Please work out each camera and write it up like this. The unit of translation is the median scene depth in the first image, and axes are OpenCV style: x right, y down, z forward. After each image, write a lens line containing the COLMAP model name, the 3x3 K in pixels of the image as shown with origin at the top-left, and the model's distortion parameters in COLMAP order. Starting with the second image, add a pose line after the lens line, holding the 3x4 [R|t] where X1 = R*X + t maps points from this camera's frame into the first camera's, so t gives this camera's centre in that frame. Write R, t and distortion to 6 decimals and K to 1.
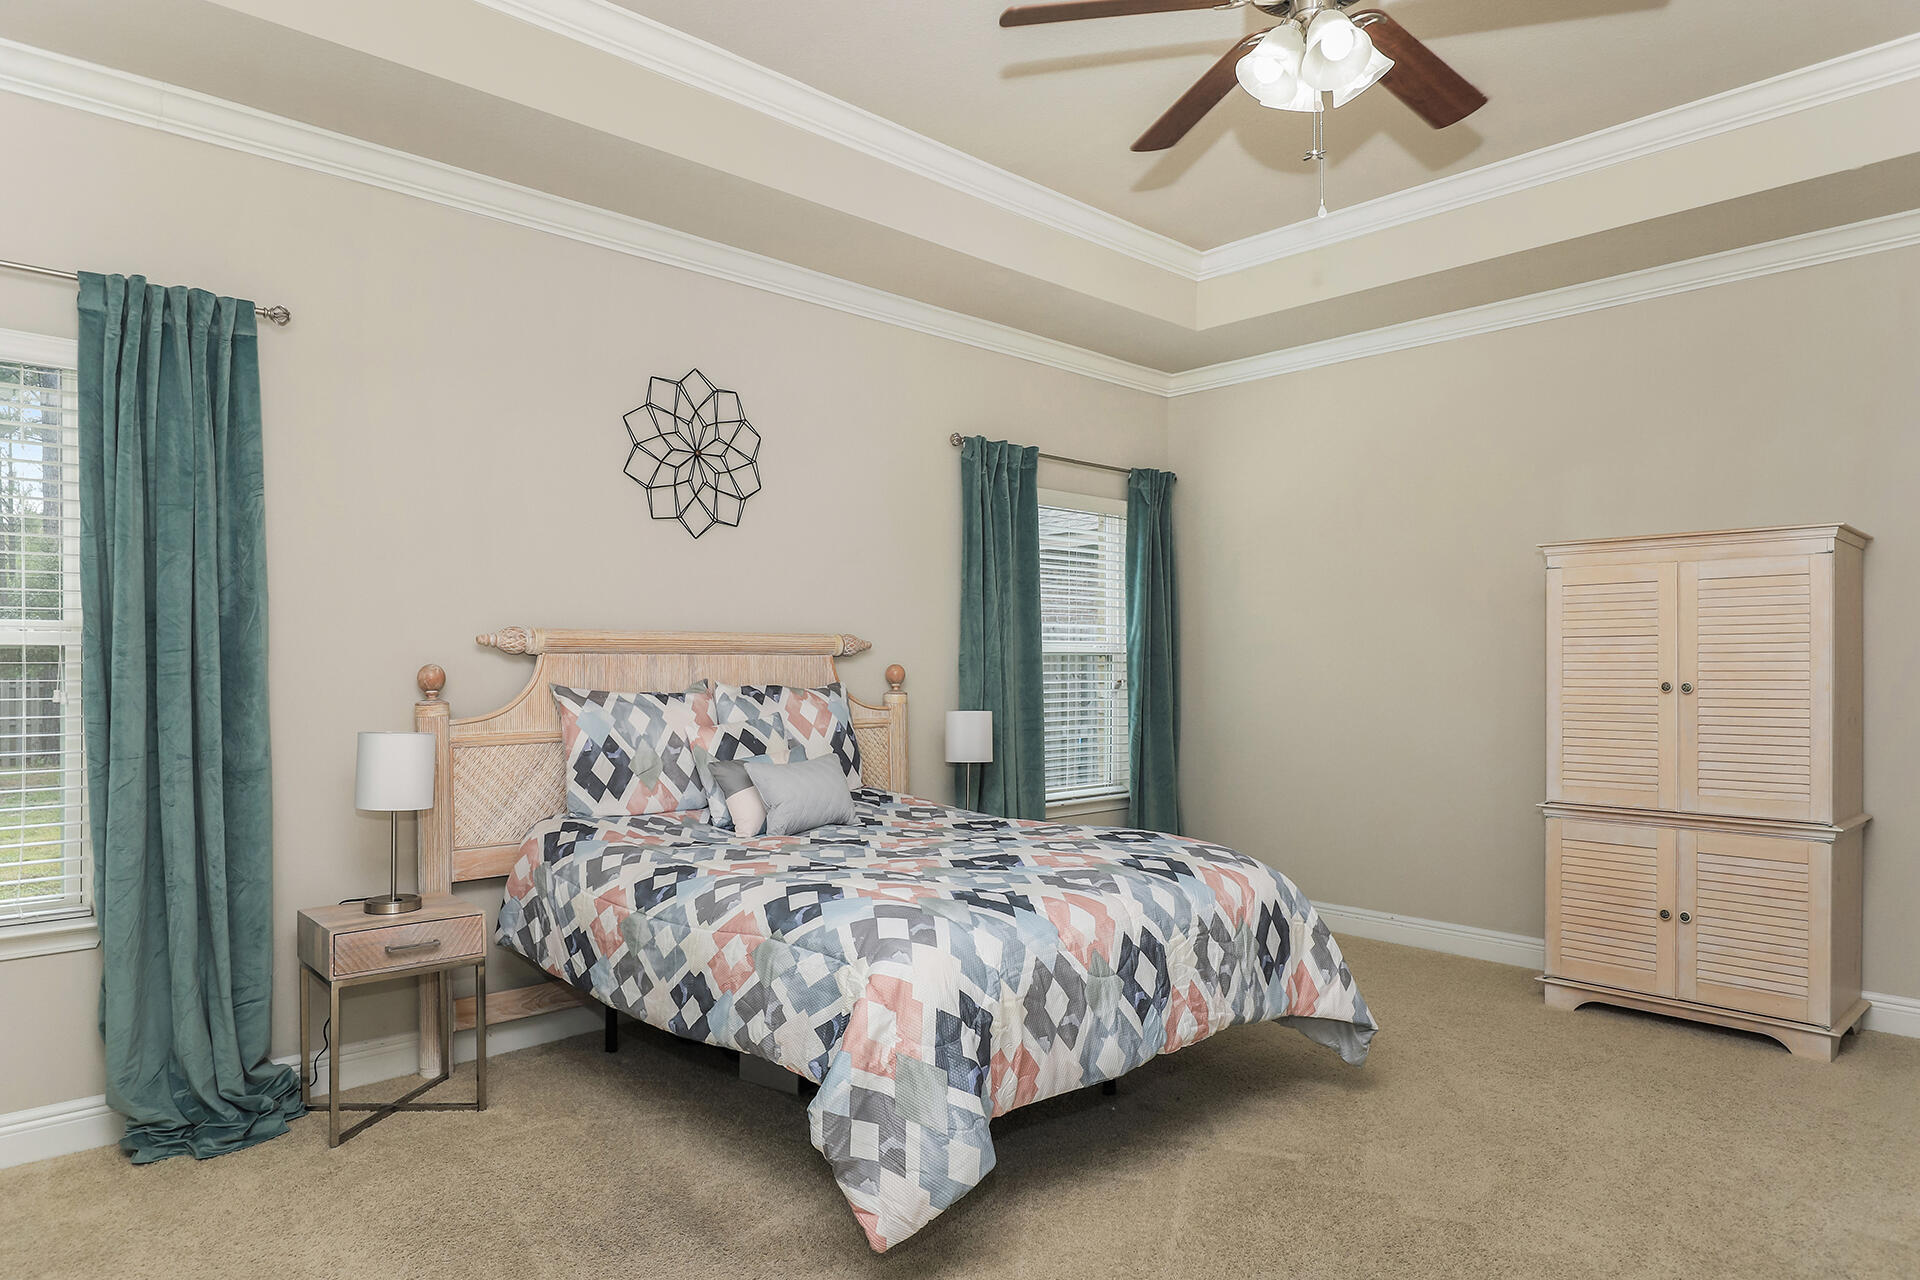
lens RADIAL K [[1185.8, 0, 962.5], [0, 1185.8, 654.5], [0, 0, 1]] dist [0.005559, 0.001237]
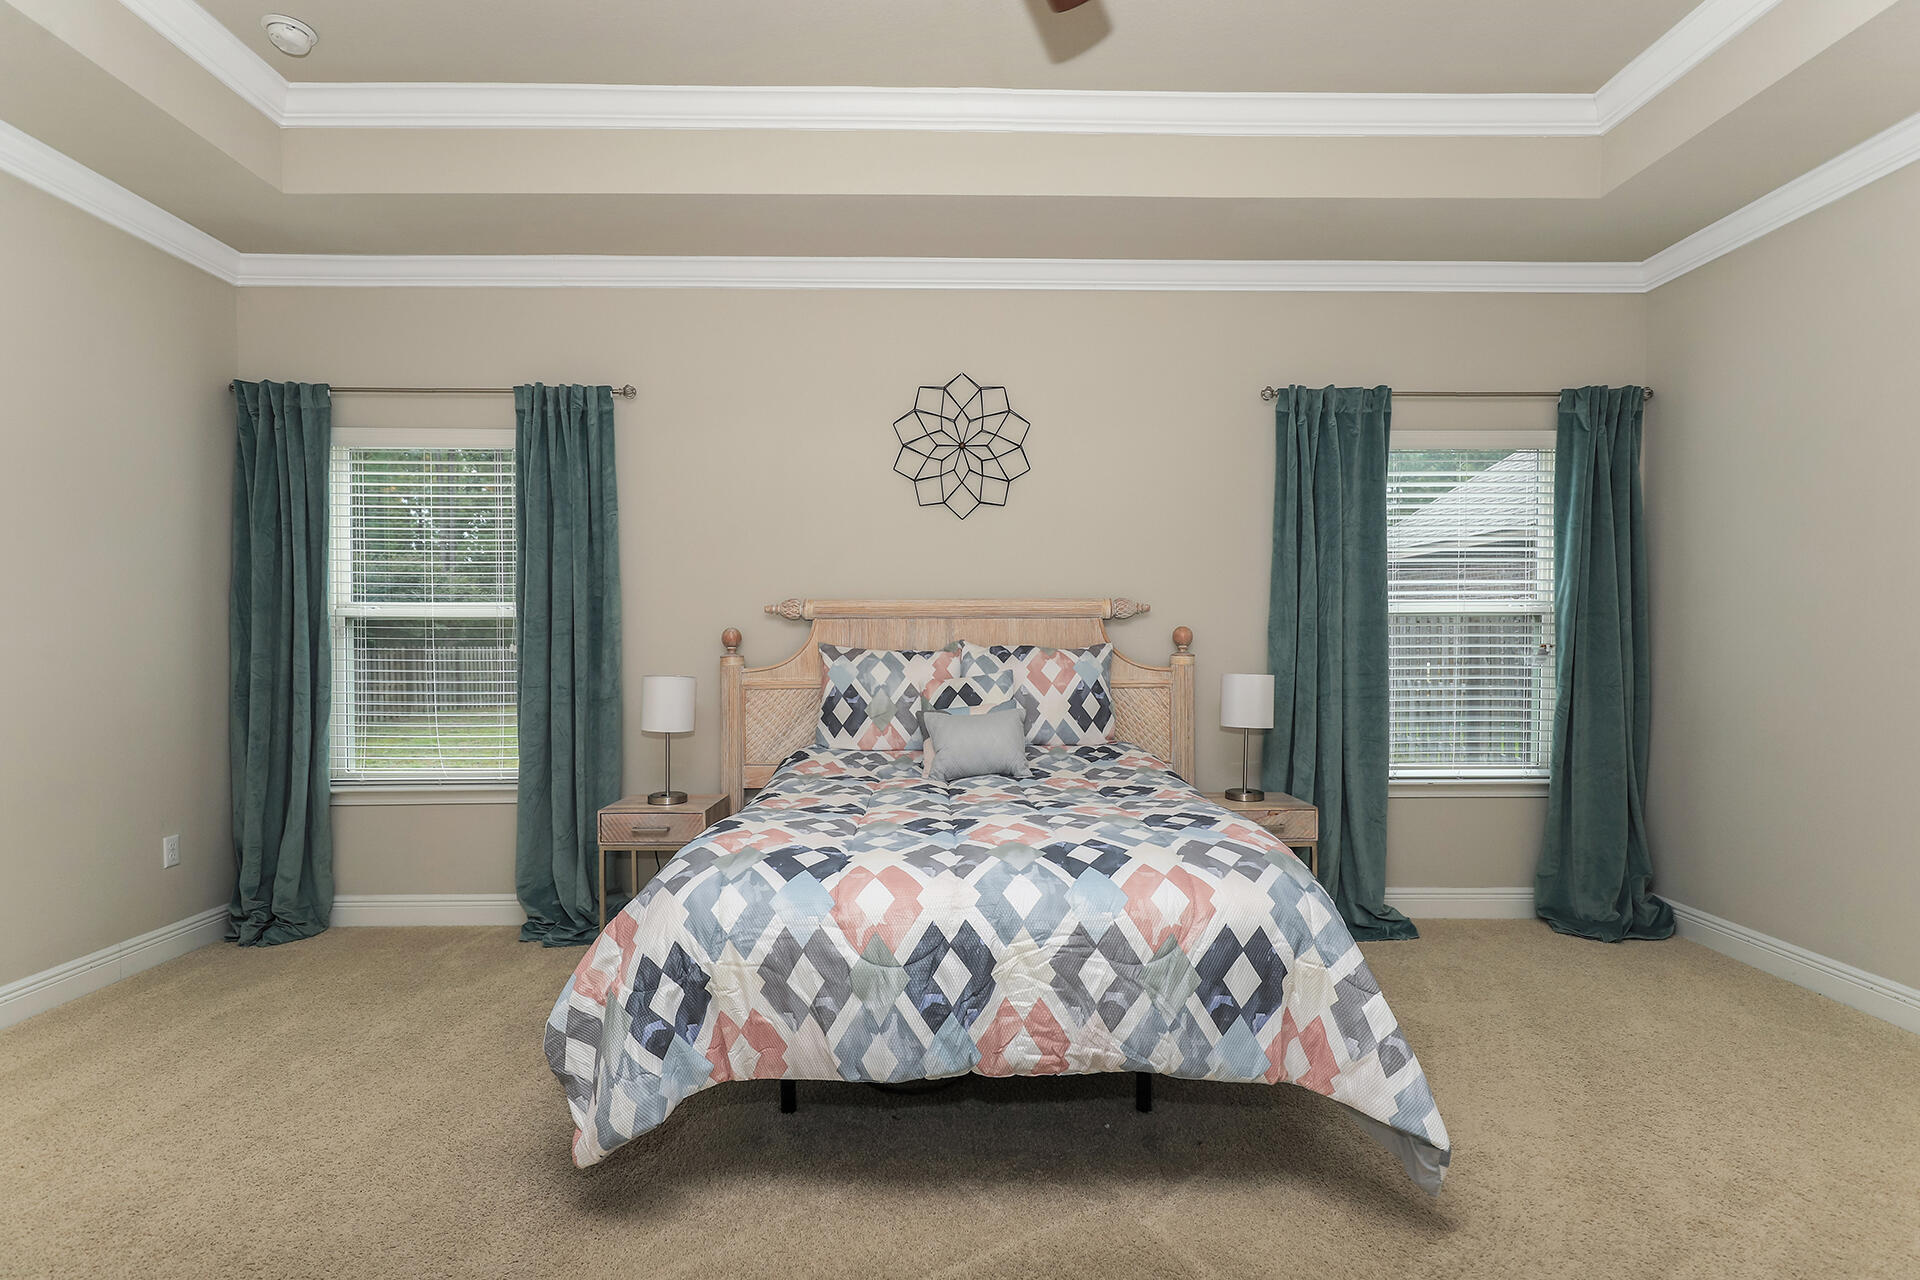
lens RADIAL K [[937.9, 0, 960.3], [0, 937.9, 634.6], [0, 0, 1]] dist [0.012575, -0.000150]
pose [[0.734277, -0.002616, -0.678845, 0.448076], [0.008657, 0.999947, 0.005511, 0.011803], [0.678795, -0.009924, 0.734261, 0.359937]]
